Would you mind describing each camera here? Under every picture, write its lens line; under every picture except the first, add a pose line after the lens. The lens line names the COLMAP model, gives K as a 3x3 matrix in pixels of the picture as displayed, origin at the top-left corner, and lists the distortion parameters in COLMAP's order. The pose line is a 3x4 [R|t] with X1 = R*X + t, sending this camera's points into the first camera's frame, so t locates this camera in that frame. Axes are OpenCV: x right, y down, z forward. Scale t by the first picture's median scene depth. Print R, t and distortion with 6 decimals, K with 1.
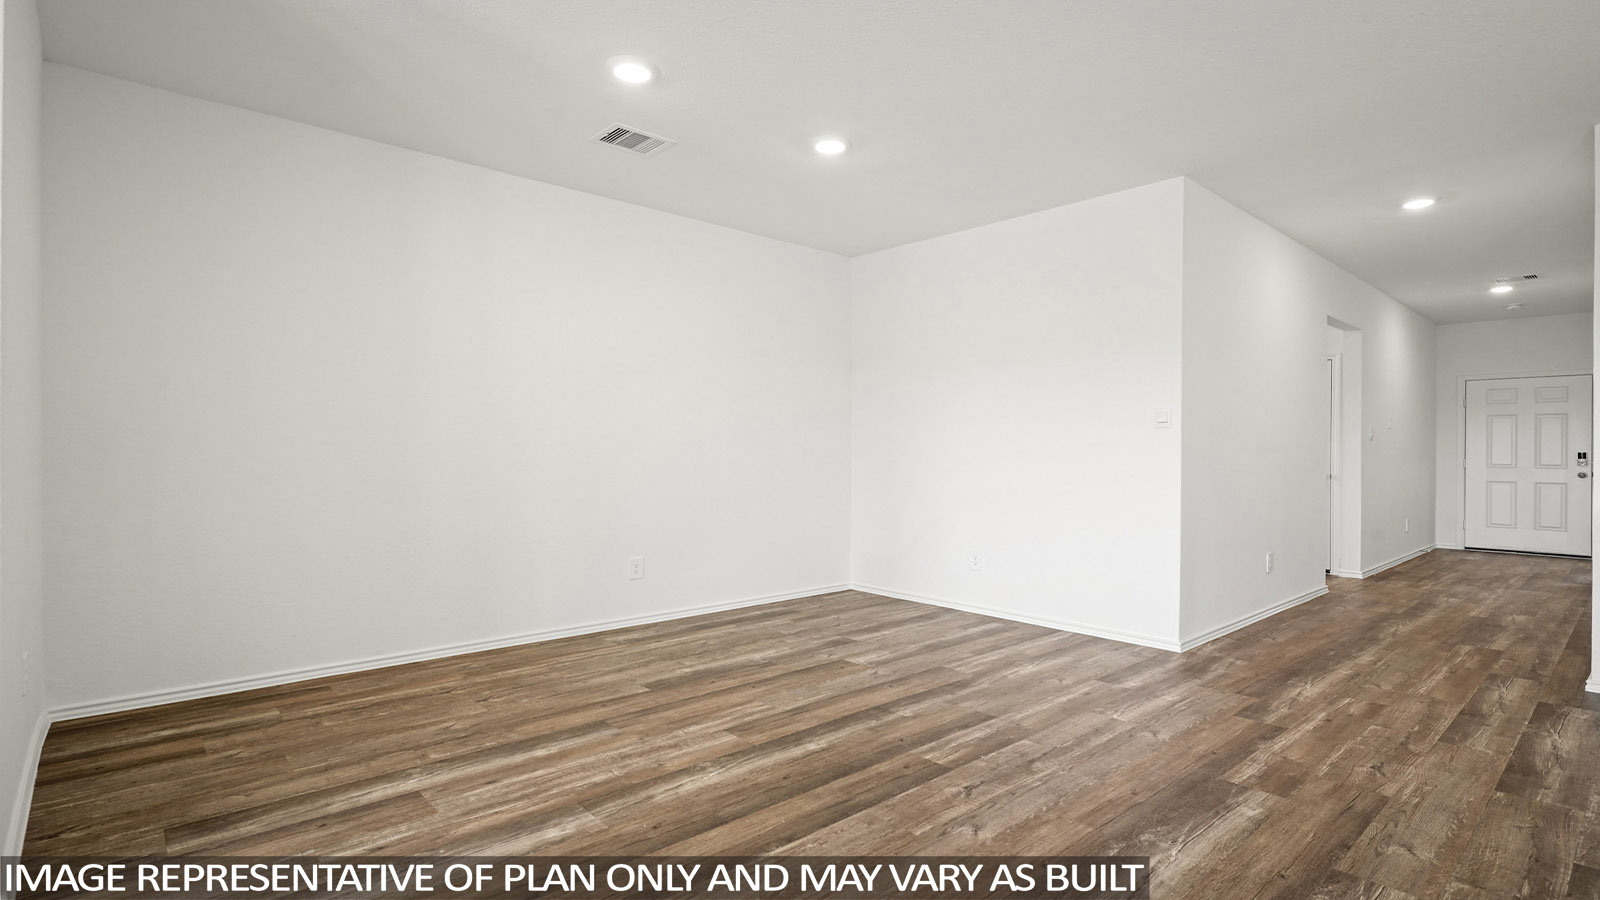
lens RADIAL K [[772.0, 0, 797.5], [0, 772.0, 451.5], [0, 0, 1]] dist [0.002302, -0.001790]
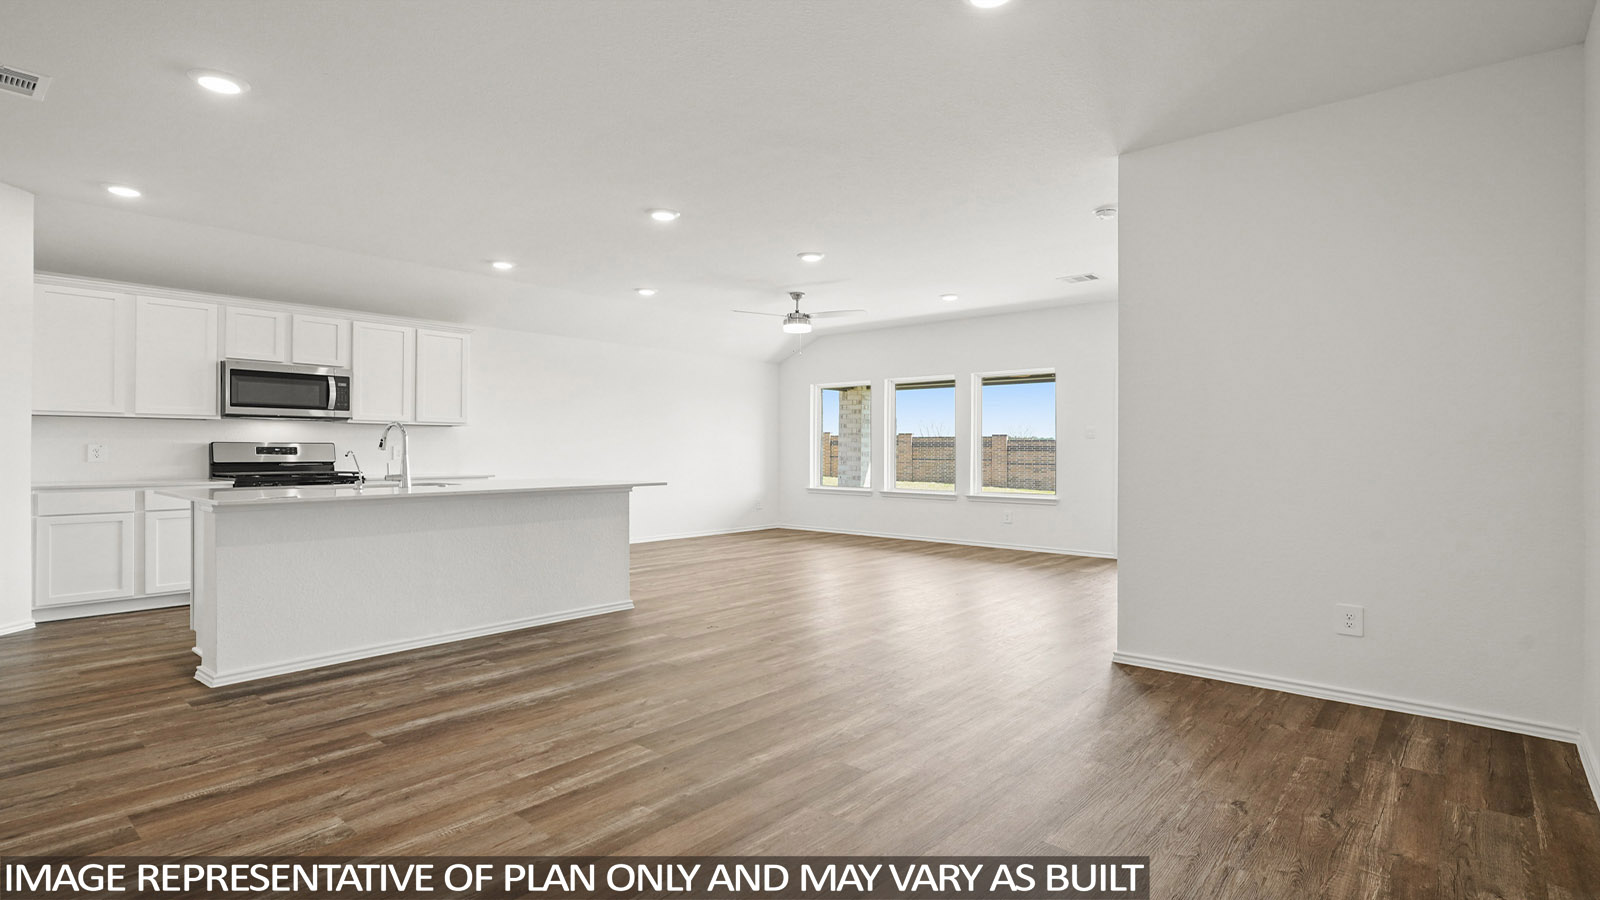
lens RADIAL K [[772.0, 0, 797.5], [0, 772.0, 451.5], [0, 0, 1]] dist [0.002302, -0.001790]
pose [[-0.992056, -0.008313, -0.125523, 0.090126], [-0.008683, 0.999959, 0.002402, 0.000736], [0.125498, 0.003473, -0.992088, 1.762666]]
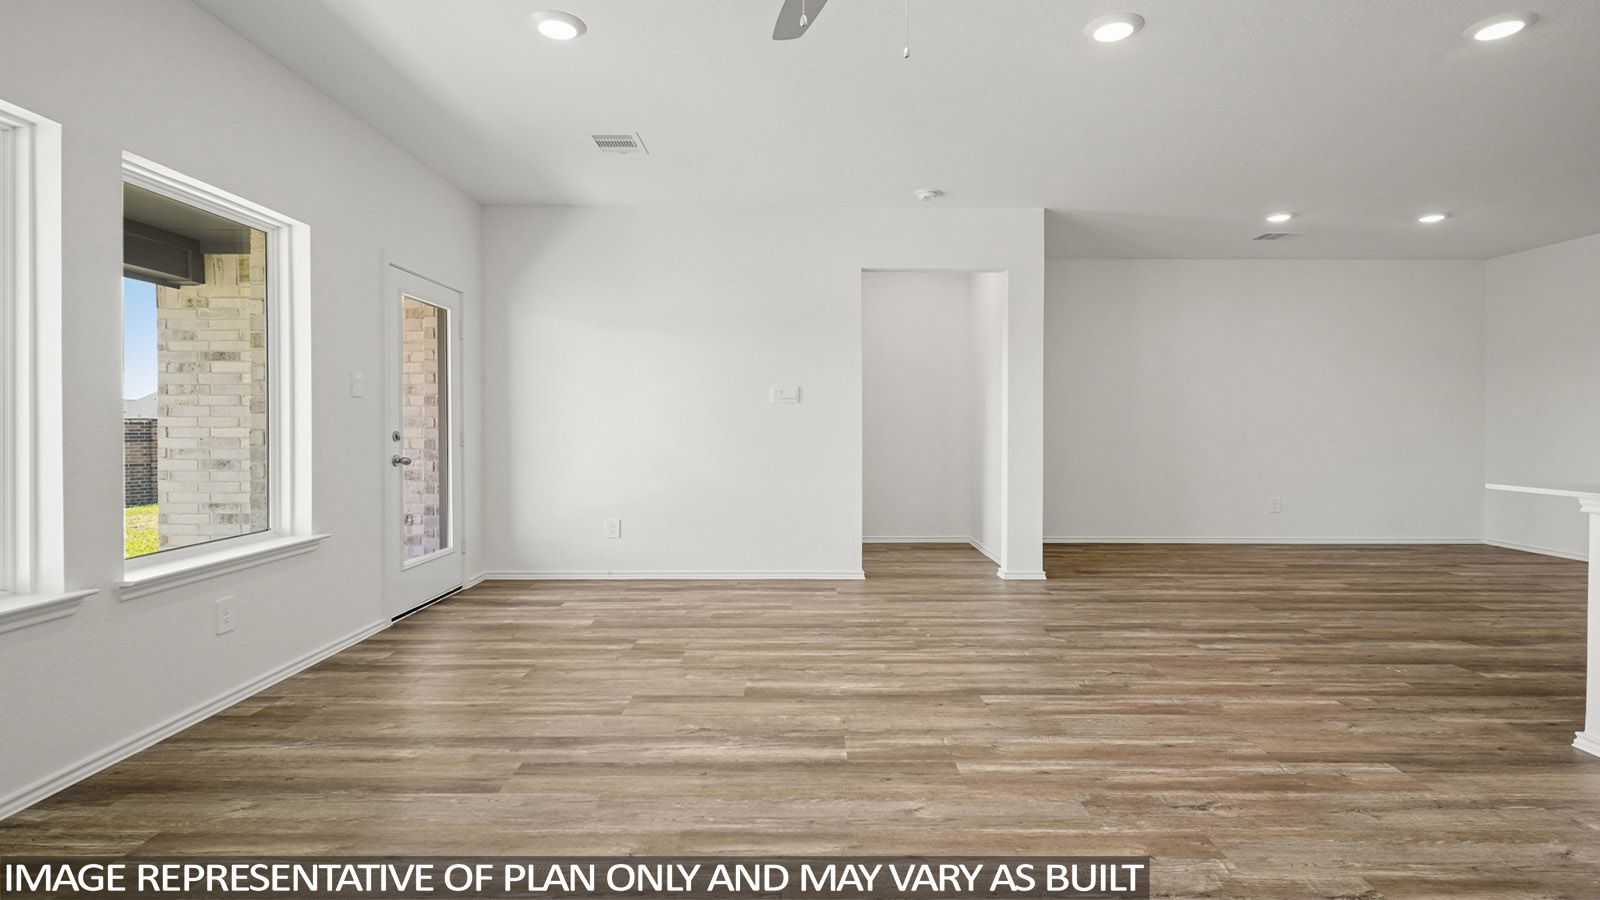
lens RADIAL K [[784.5, 0, 798.9], [0, 784.5, 426.5], [0, 0, 1]] dist [0.003005, -0.000761]
pose [[0.748254, -0.003035, -0.663405, 0.167076], [0.001595, 0.999995, -0.002776, 0.007528], [0.663410, 0.001019, 0.748255, -1.099572]]
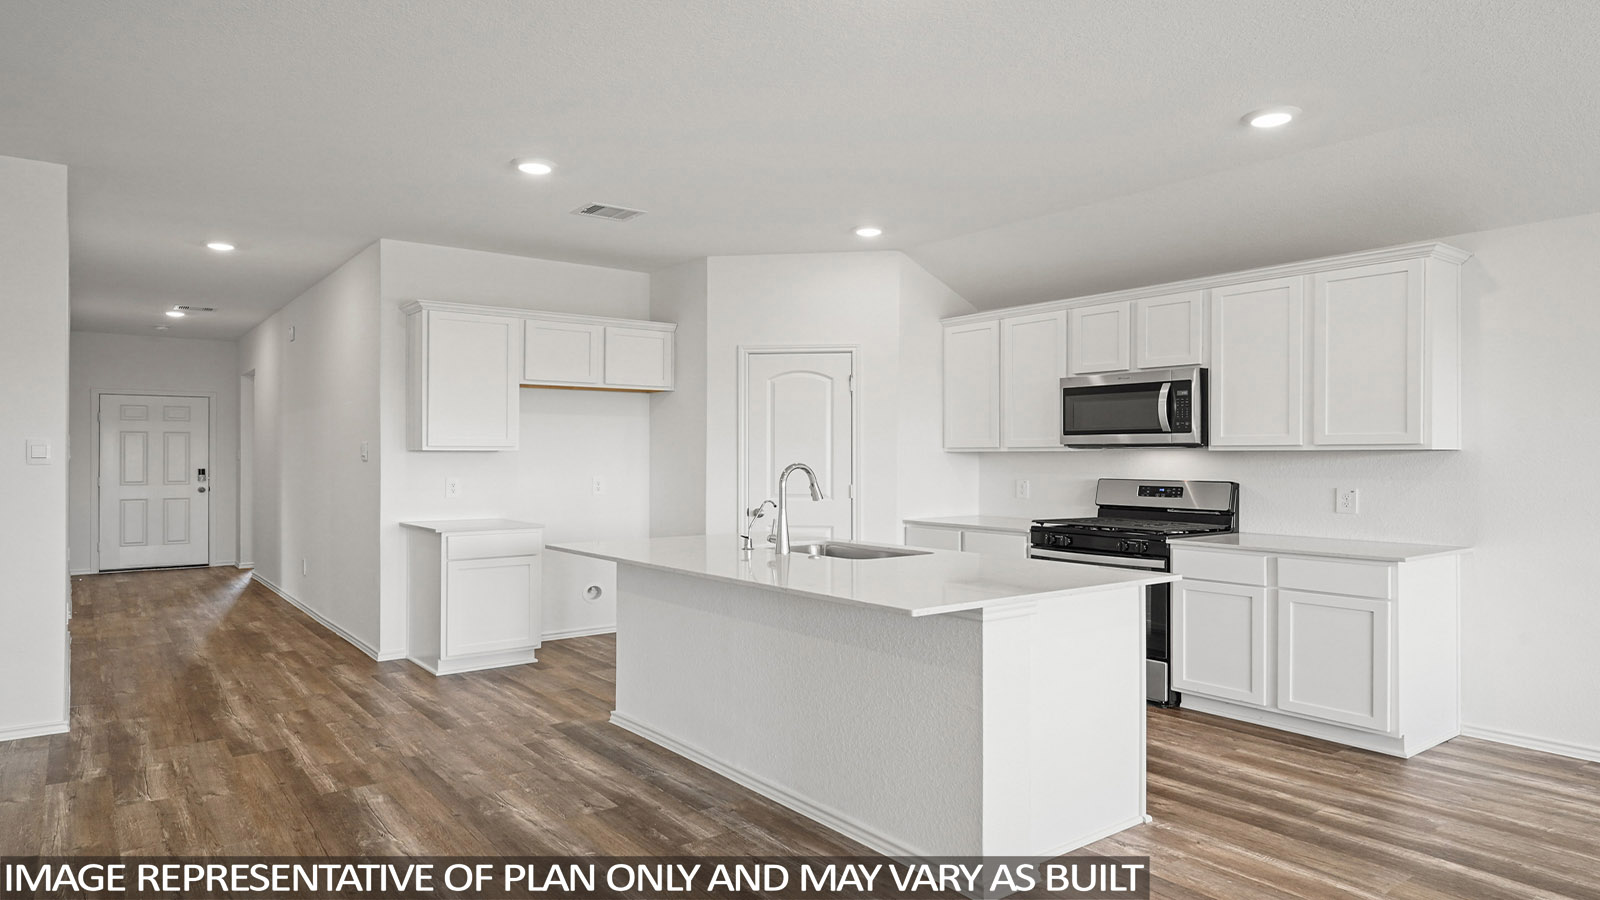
lens RADIAL K [[951.2, 0, 793.1], [0, 951.2, 450.0], [0, 0, 1]] dist [0.000135, 0.000030]
pose [[0.082200, 0.000824, 0.996616, -0.630262], [0.001009, 0.999999, -0.000910, -0.059782], [-0.996615, 0.001080, 0.082199, 0.168974]]
